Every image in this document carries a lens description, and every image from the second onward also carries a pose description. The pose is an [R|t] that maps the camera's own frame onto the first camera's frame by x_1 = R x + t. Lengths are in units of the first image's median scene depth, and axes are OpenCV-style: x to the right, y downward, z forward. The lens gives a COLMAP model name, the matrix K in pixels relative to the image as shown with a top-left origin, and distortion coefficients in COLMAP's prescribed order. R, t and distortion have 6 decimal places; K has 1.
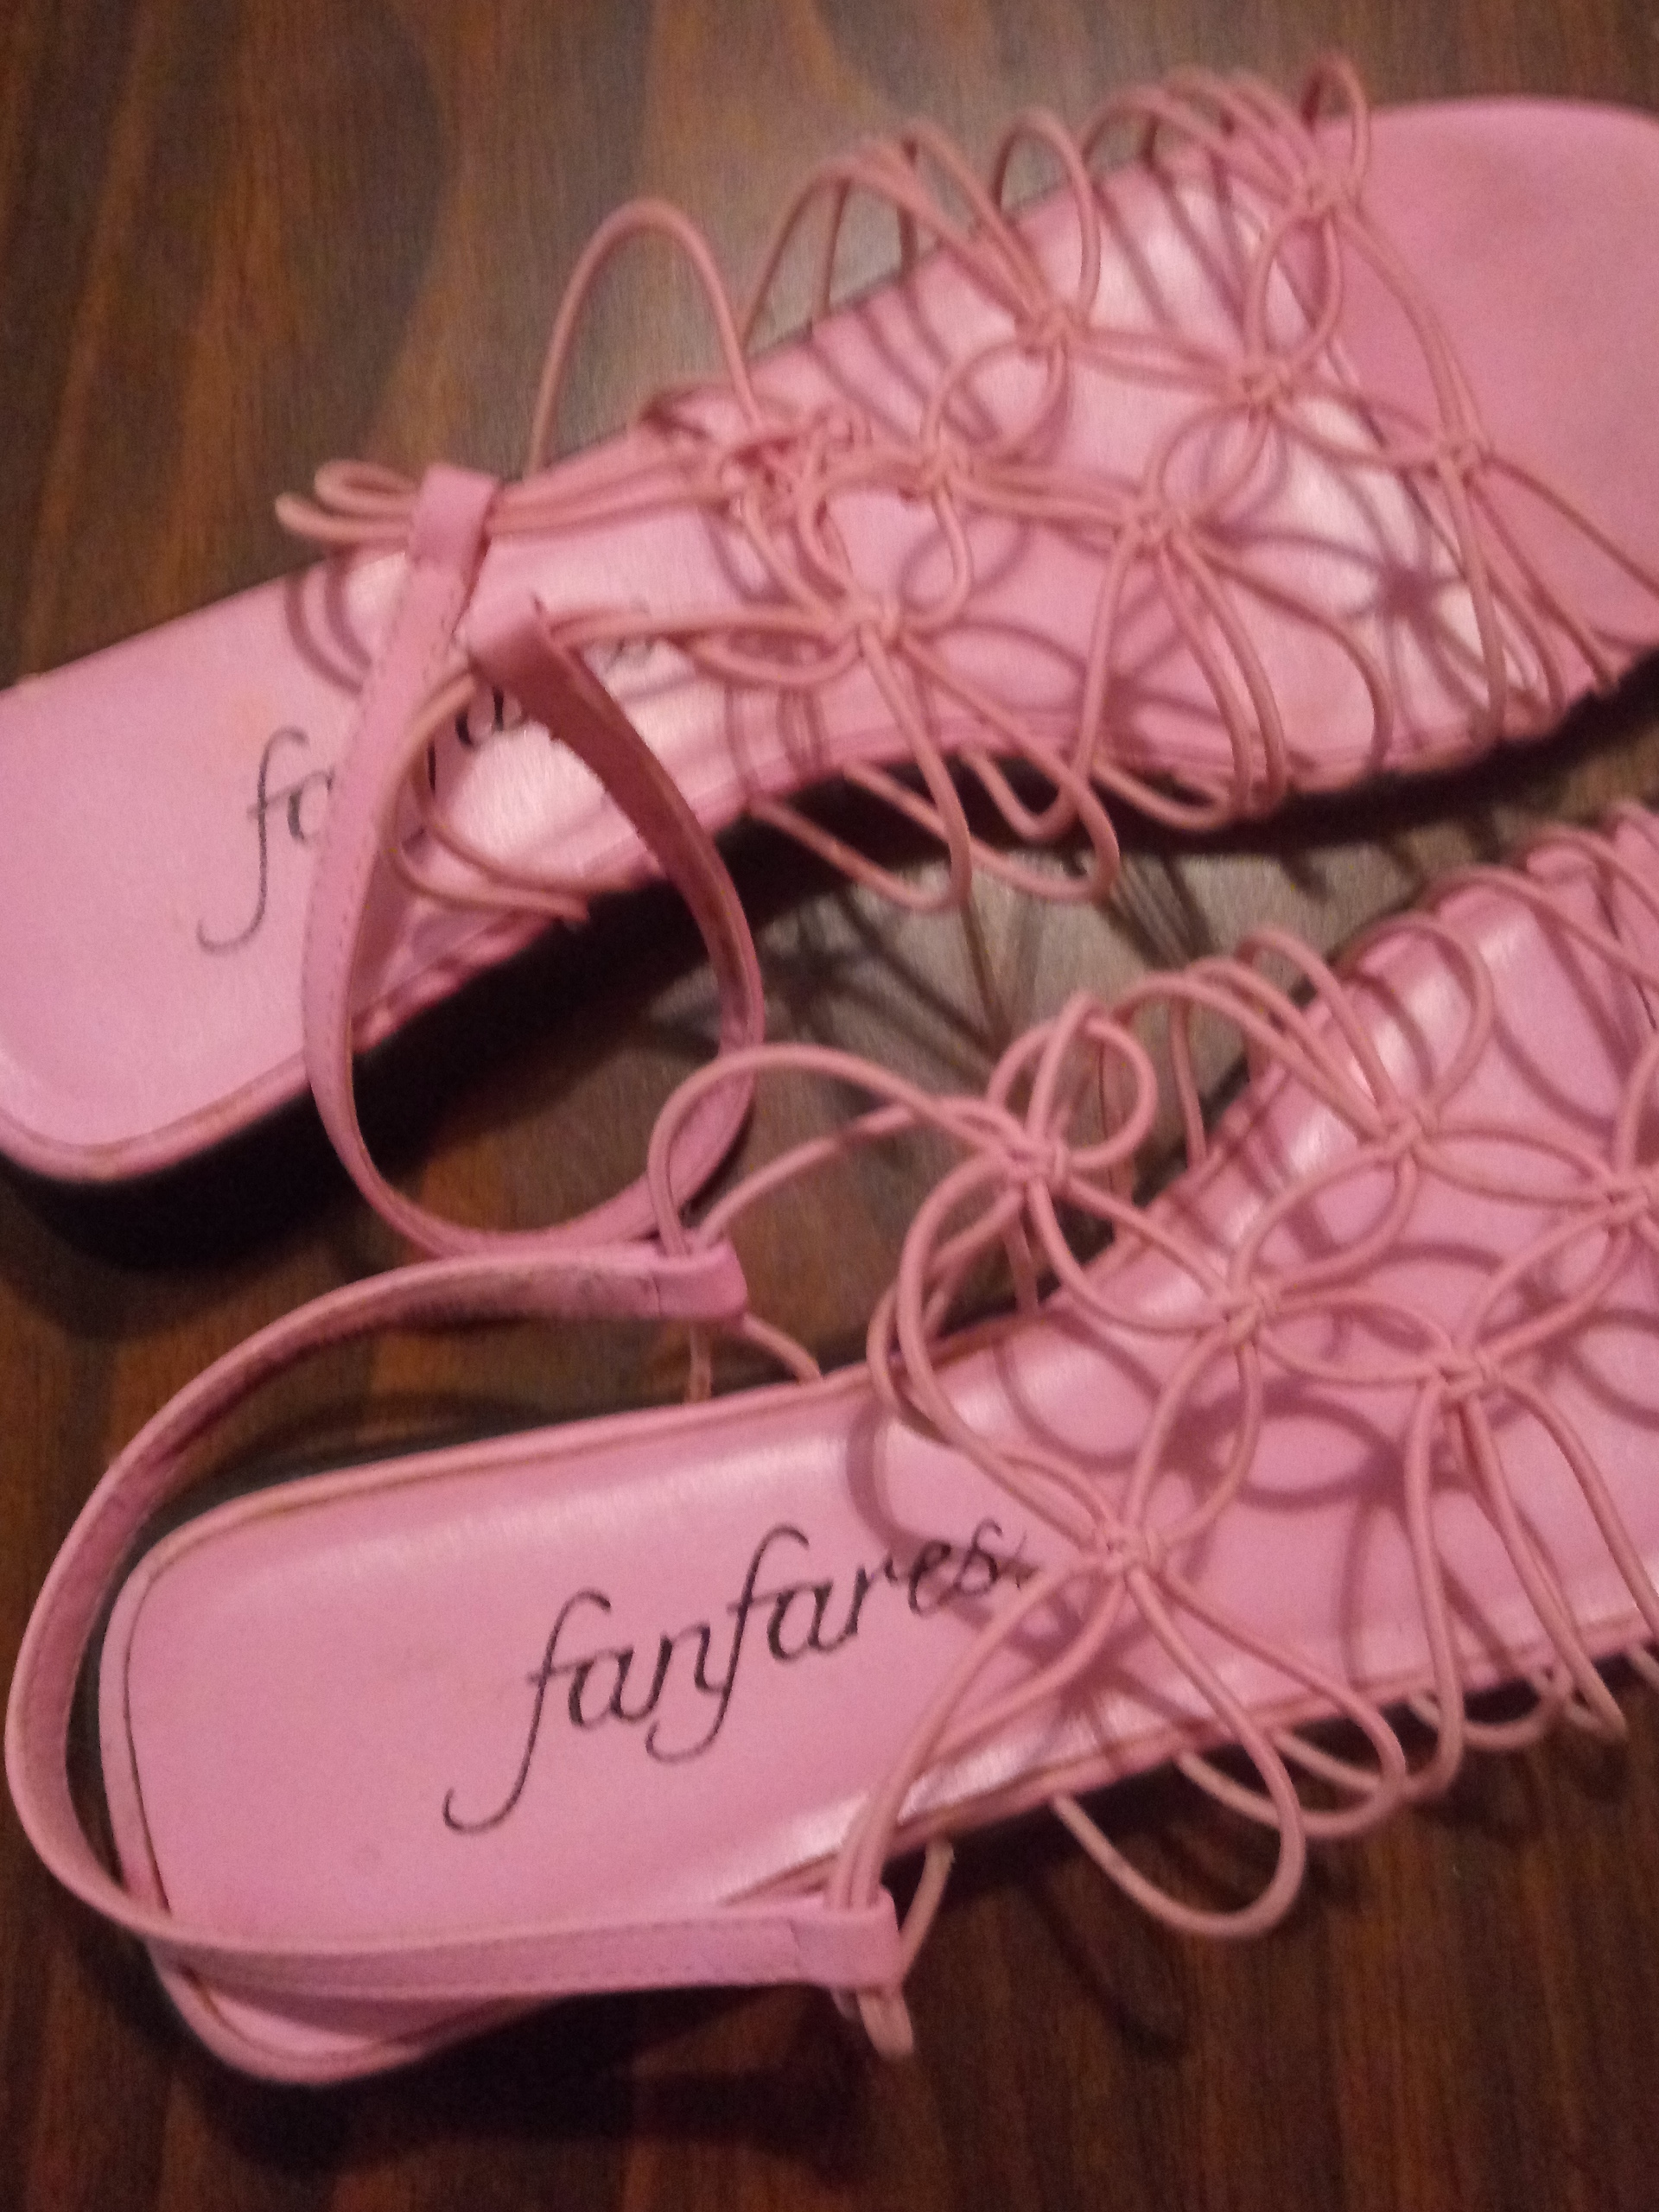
lens RADIAL K [[2148.4, 0, 866.8], [0, 2148.4, 1105.2], [0, 0, 1]] dist [-0.005364, -0.003459]
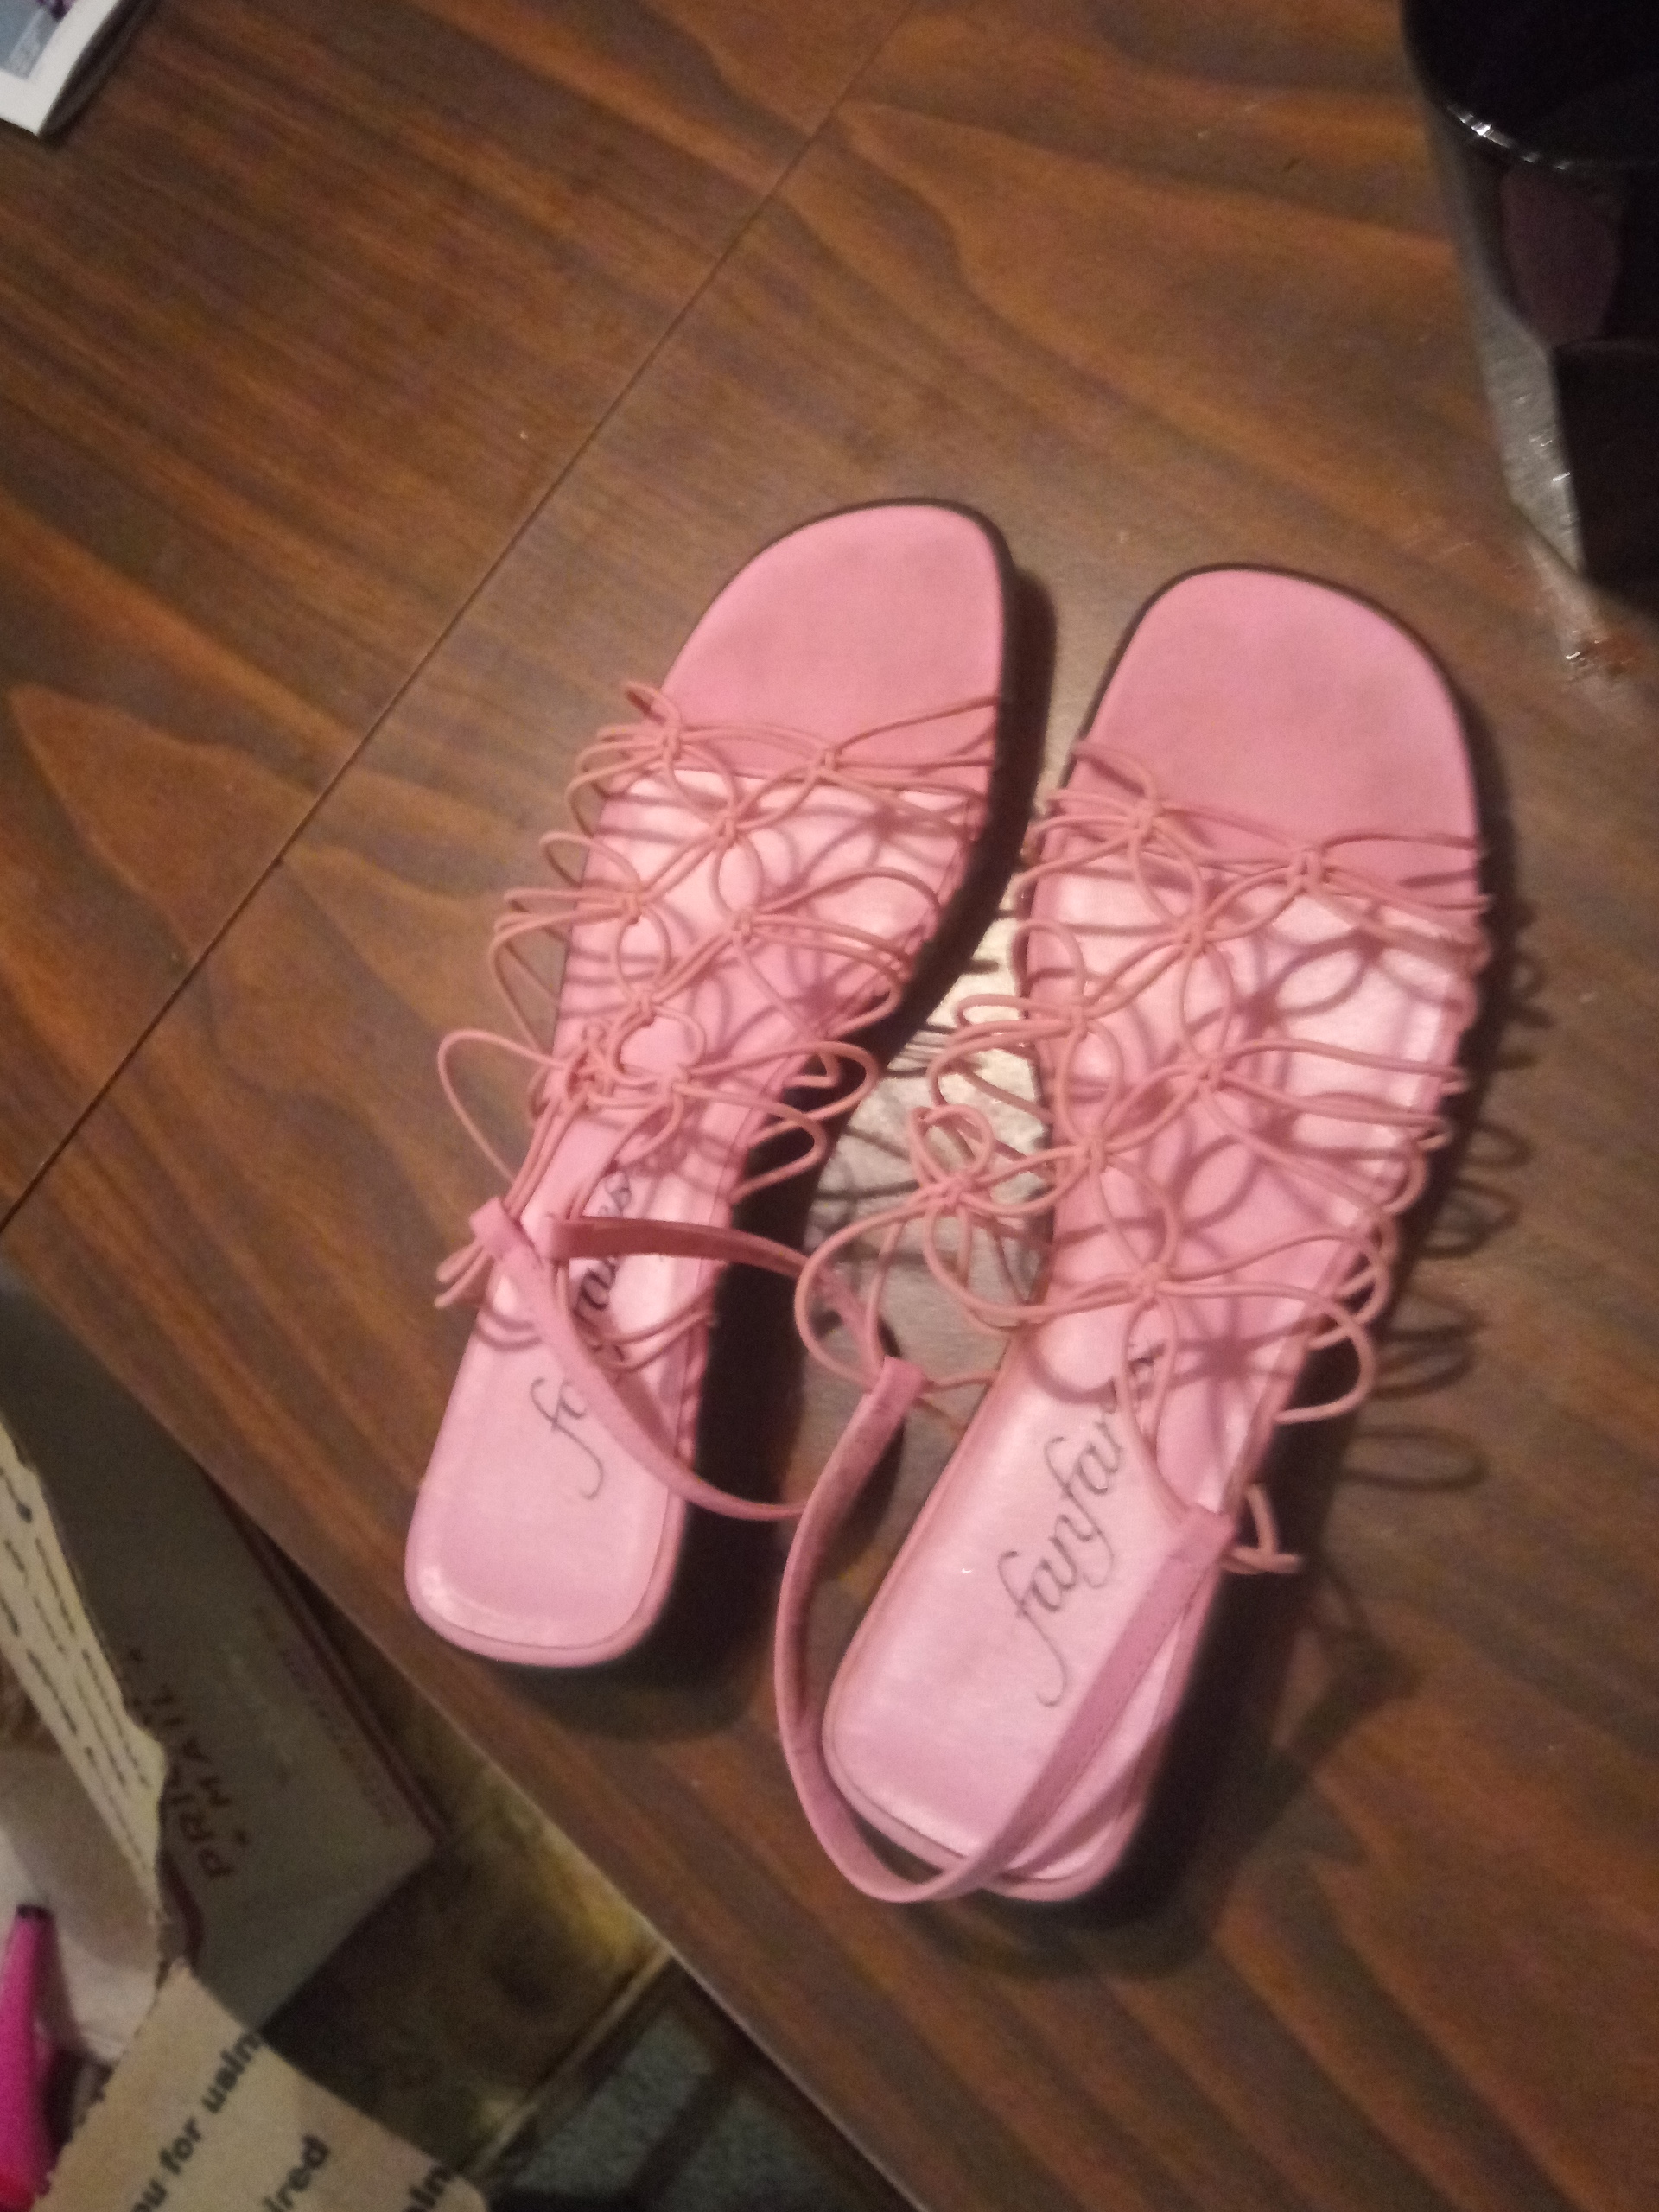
lens RADIAL K [[1782.6, 0, 829.5], [0, 1782.6, 1106.0], [0, 0, 1]] dist [0.004627, -0.007462]
pose [[0.614653, -0.788615, -0.016965, 0.081155], [0.764529, 0.600899, -0.233274, 0.214517], [0.194158, 0.130413, 0.972263, -0.392694]]
